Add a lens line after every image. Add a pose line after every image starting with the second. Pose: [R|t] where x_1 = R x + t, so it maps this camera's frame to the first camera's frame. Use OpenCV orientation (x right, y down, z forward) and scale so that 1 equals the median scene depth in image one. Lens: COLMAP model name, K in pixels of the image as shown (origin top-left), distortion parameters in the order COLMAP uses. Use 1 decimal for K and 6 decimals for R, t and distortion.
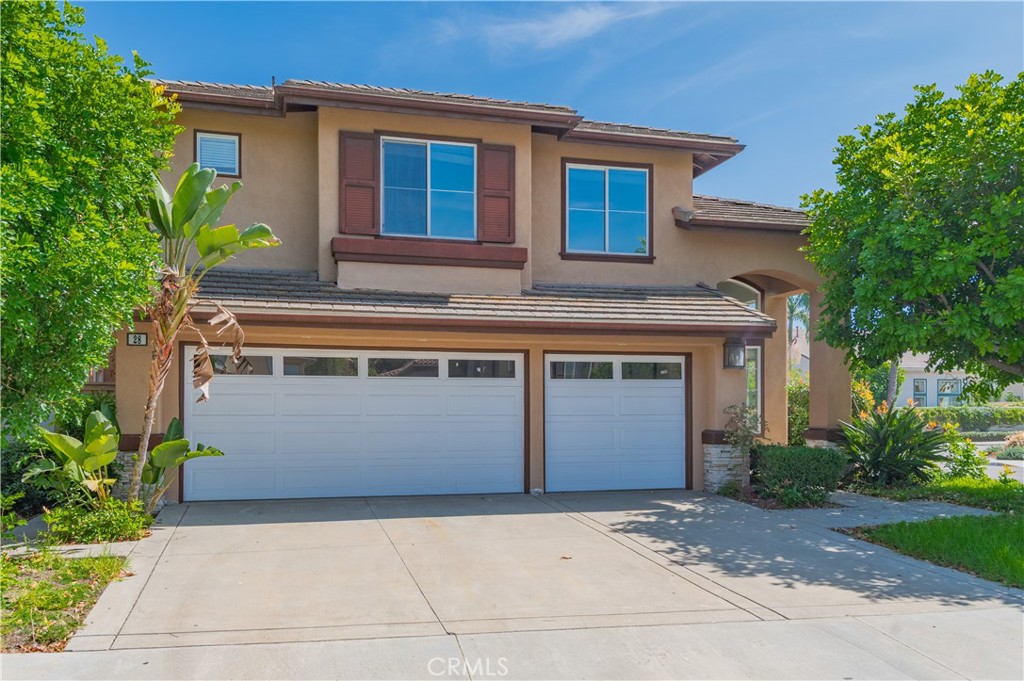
lens RADIAL K [[648.3, 0, 510.7], [0, 648.3, 337.1], [0, 0, 1]] dist [0.003433, 0.007075]
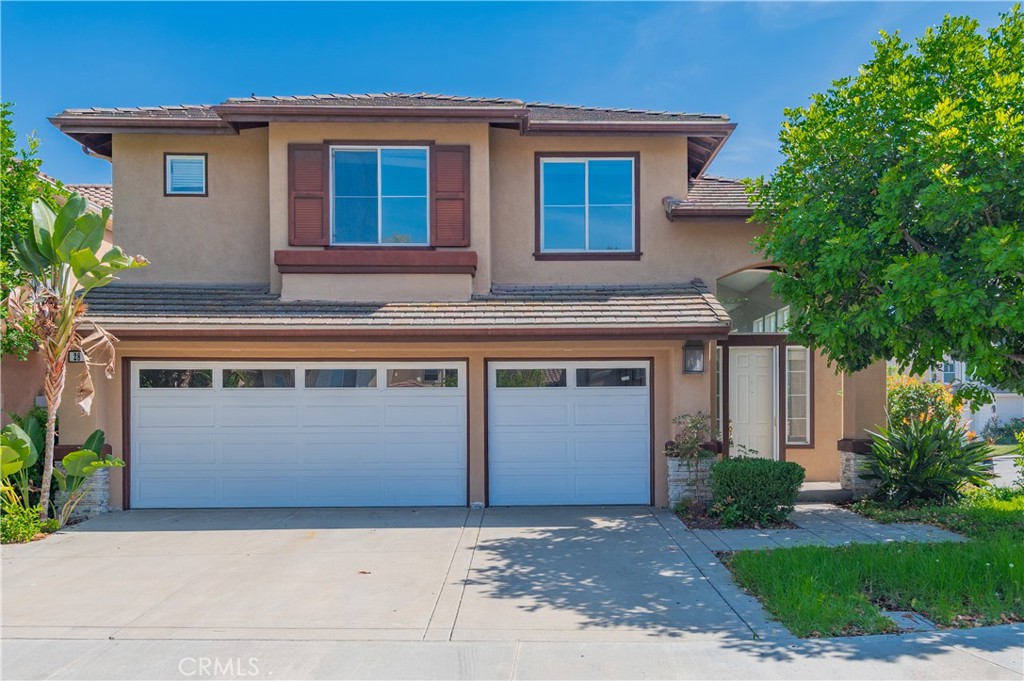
lens RADIAL K [[685.6, 0, 512.1], [0, 685.6, 344.8], [0, 0, 1]] dist [0.003403, -0.001185]
pose [[0.983881, -0.024284, -0.177171, 0.263692], [0.024884, 0.999690, 0.001170, 0.001003], [0.177087, -0.005560, 0.984179, 0.013098]]
